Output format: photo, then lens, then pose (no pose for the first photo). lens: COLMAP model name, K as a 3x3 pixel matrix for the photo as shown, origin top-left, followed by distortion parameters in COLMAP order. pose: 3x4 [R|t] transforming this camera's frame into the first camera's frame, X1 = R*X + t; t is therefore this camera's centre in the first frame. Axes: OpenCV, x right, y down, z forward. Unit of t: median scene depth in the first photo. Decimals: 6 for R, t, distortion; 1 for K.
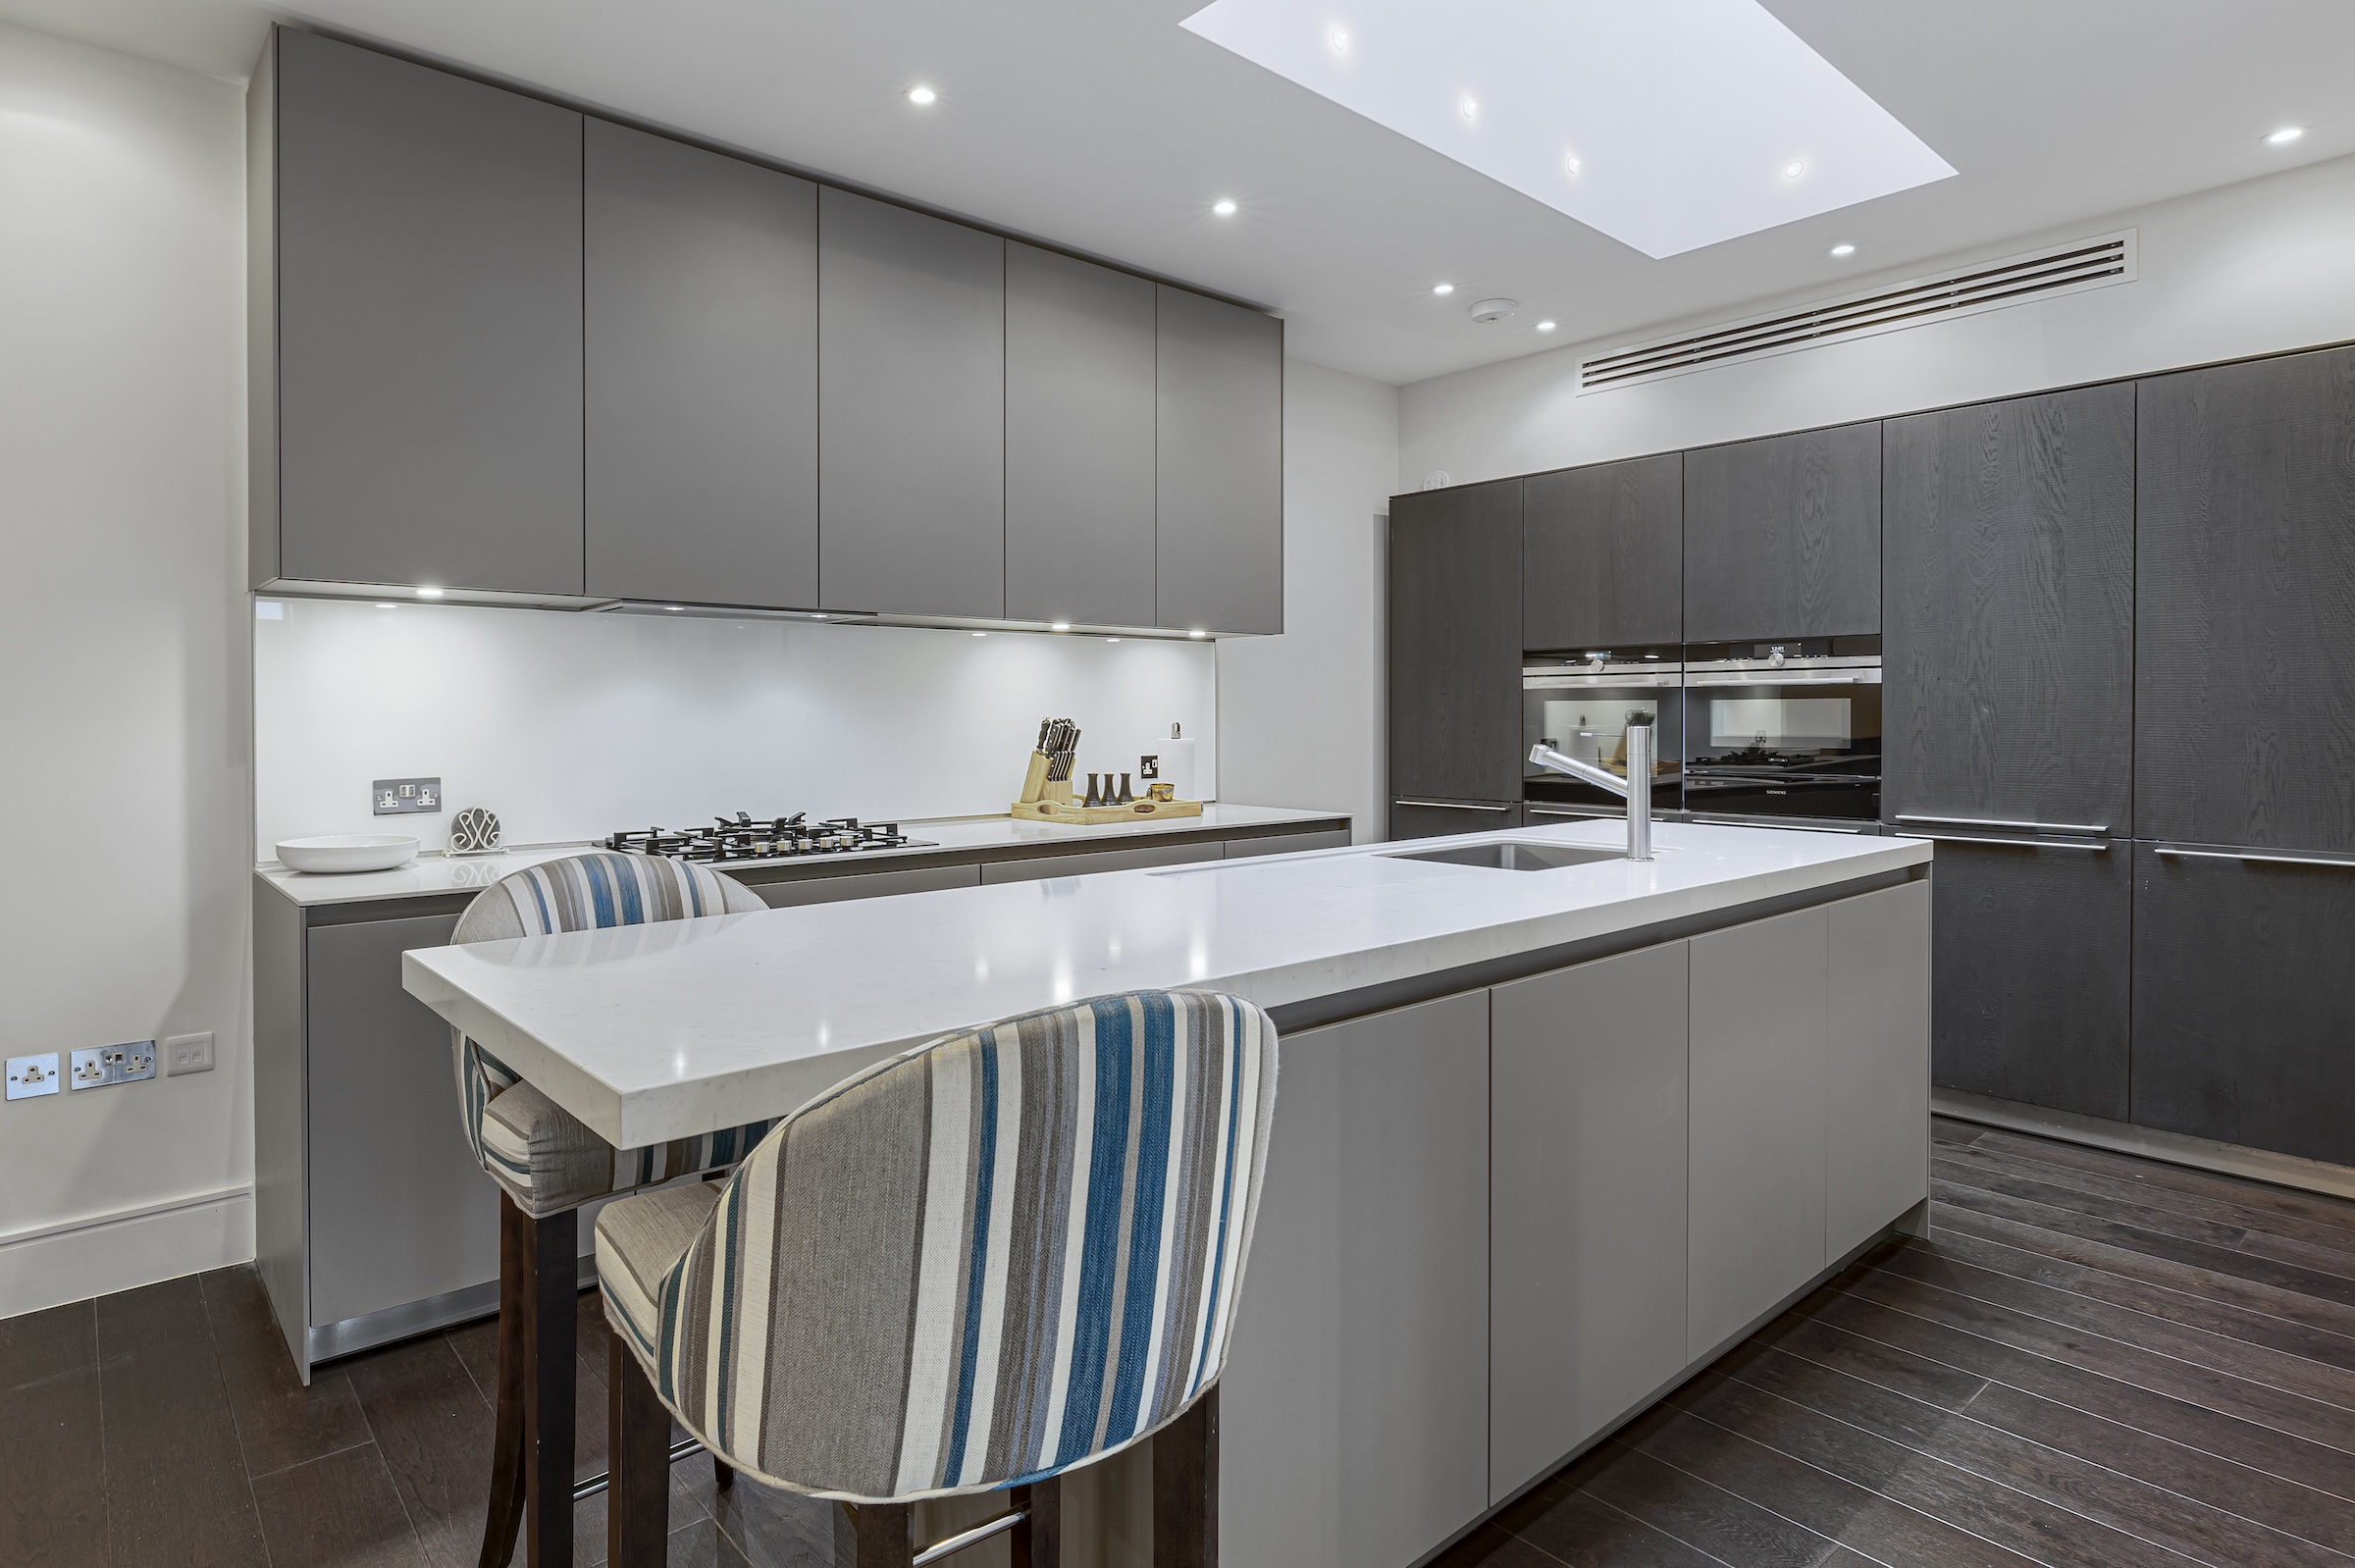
lens RADIAL K [[1272.4, 0, 1177.5], [0, 1272.4, 784.0], [0, 0, 1]] dist [-0.000544, -0.000096]
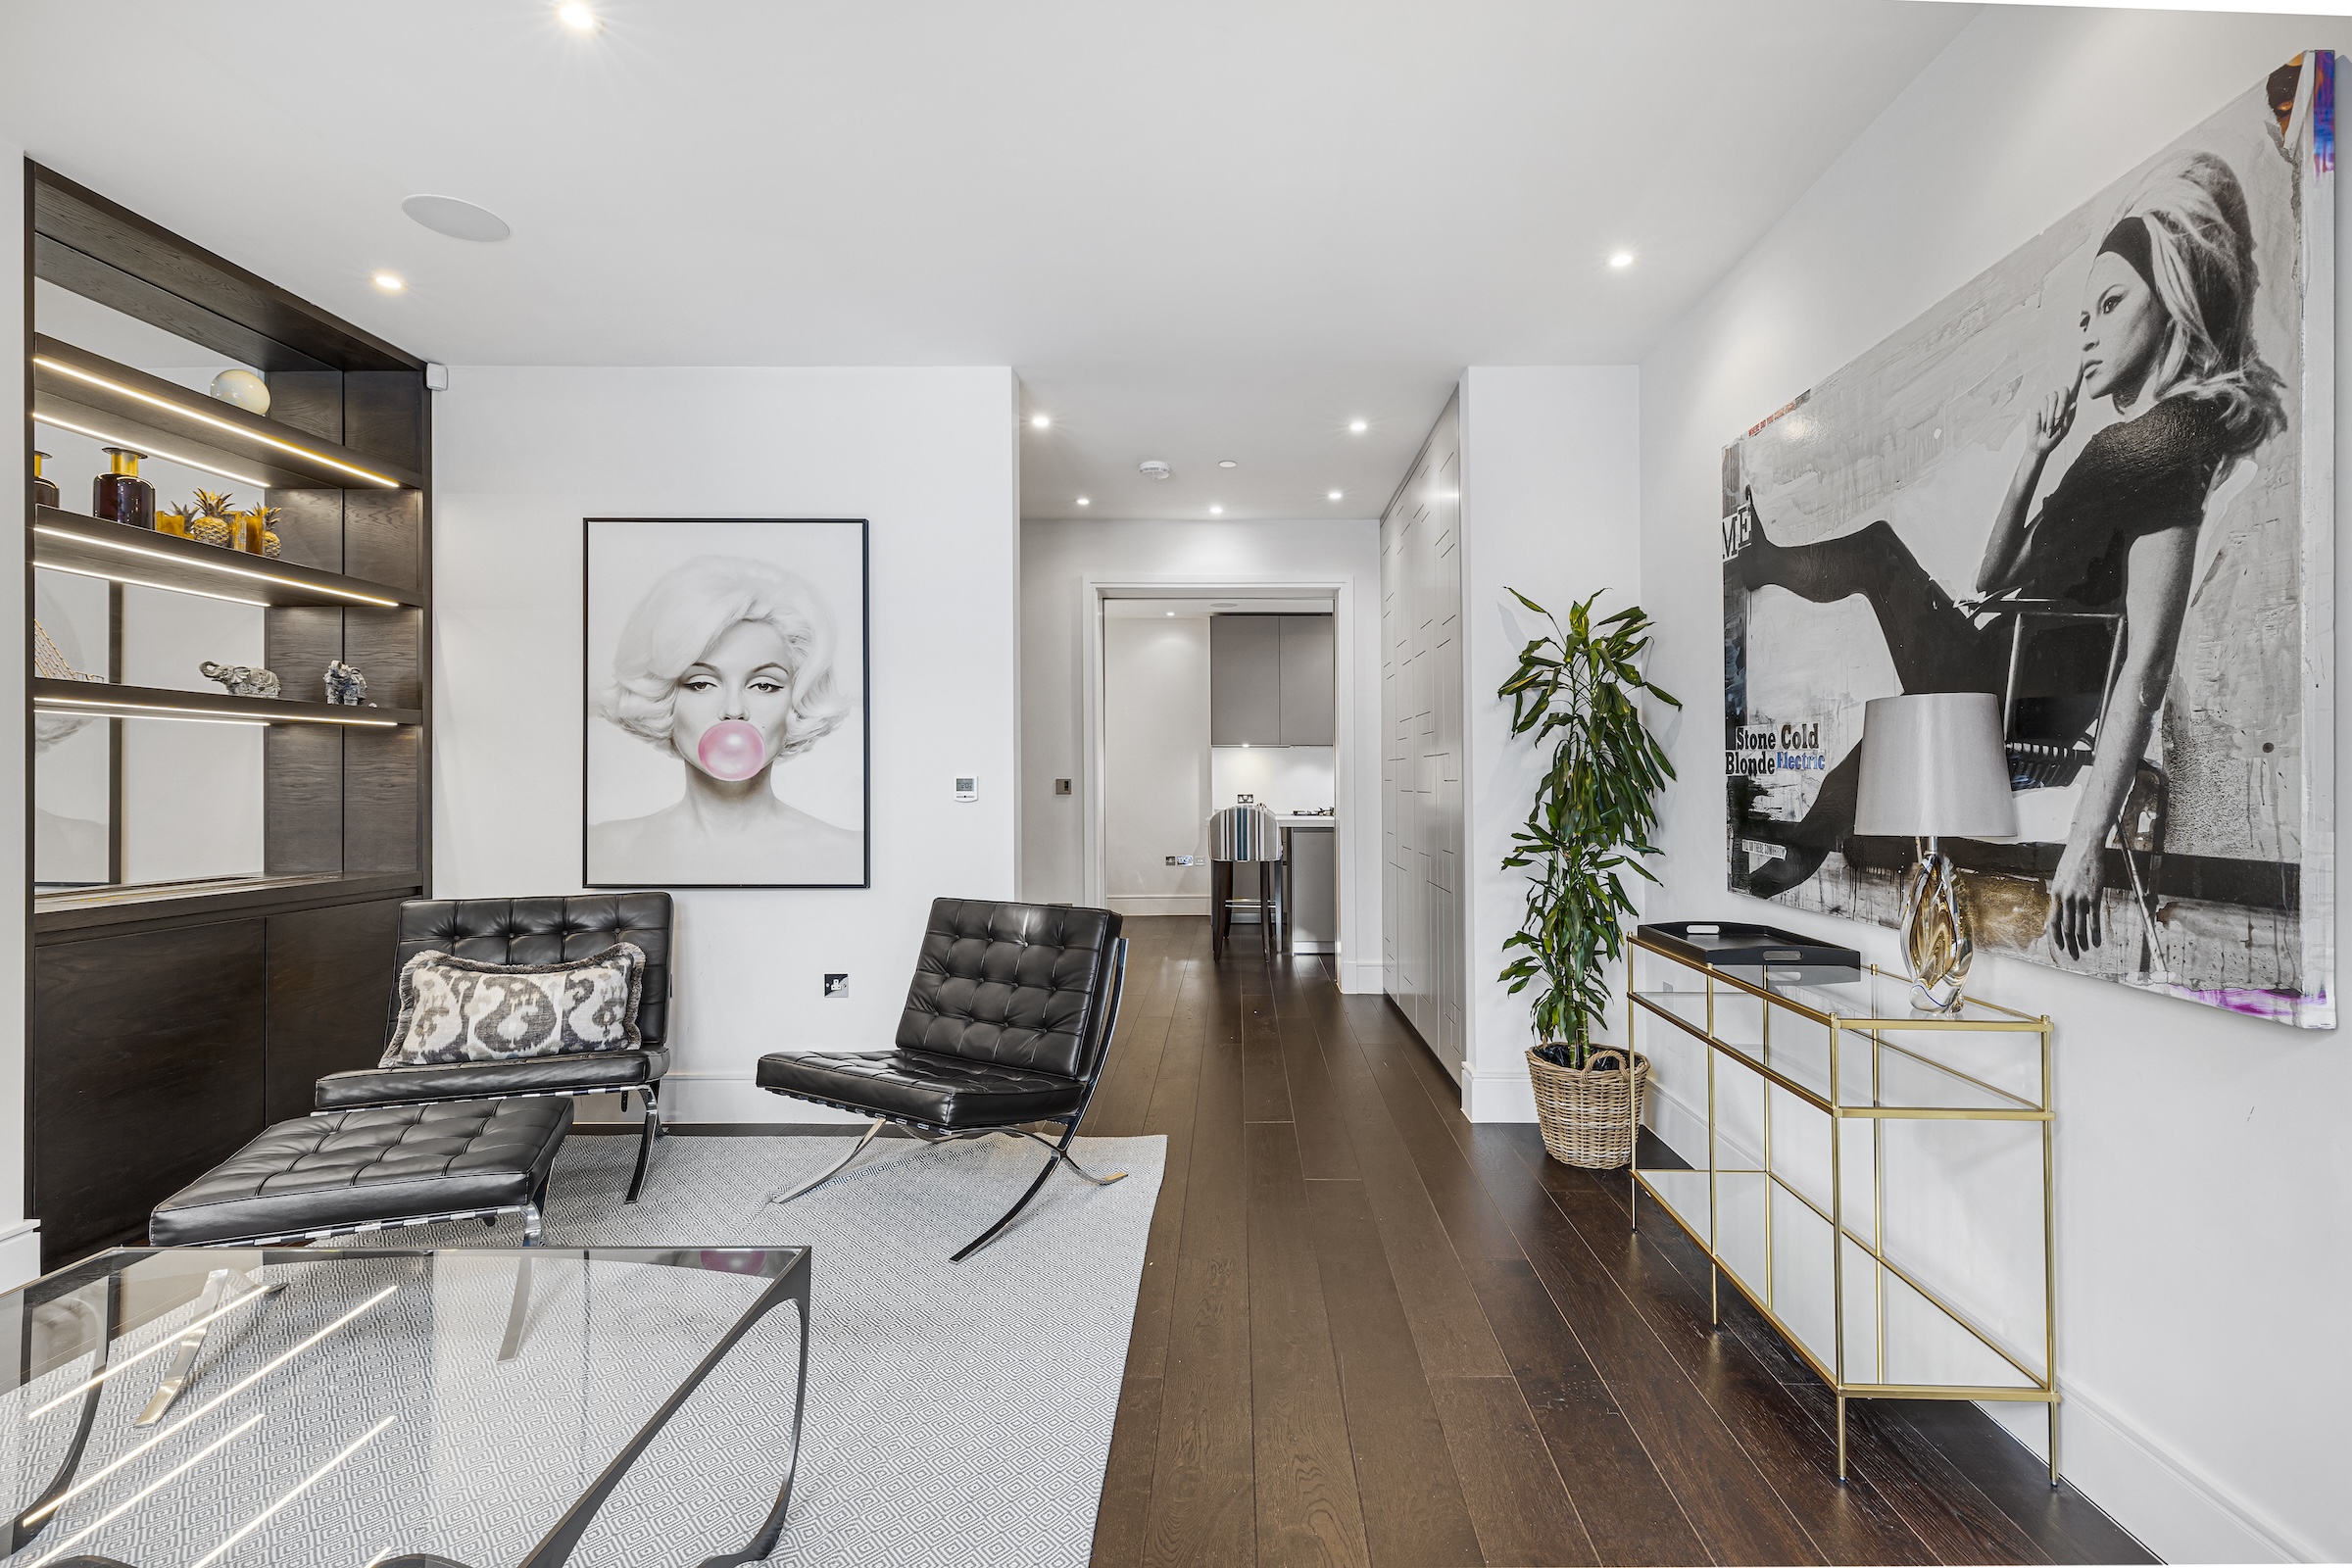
lens RADIAL K [[1086.1, 0, 1182.6], [0, 1086.1, 778.4], [0, 0, 1]] dist [0.001610, 0.000142]
pose [[0.742582, -0.003080, -0.669748, 1.695902], [-0.030085, 0.998827, -0.037950, 0.096476], [0.669079, 0.048330, 0.741618, -1.822882]]
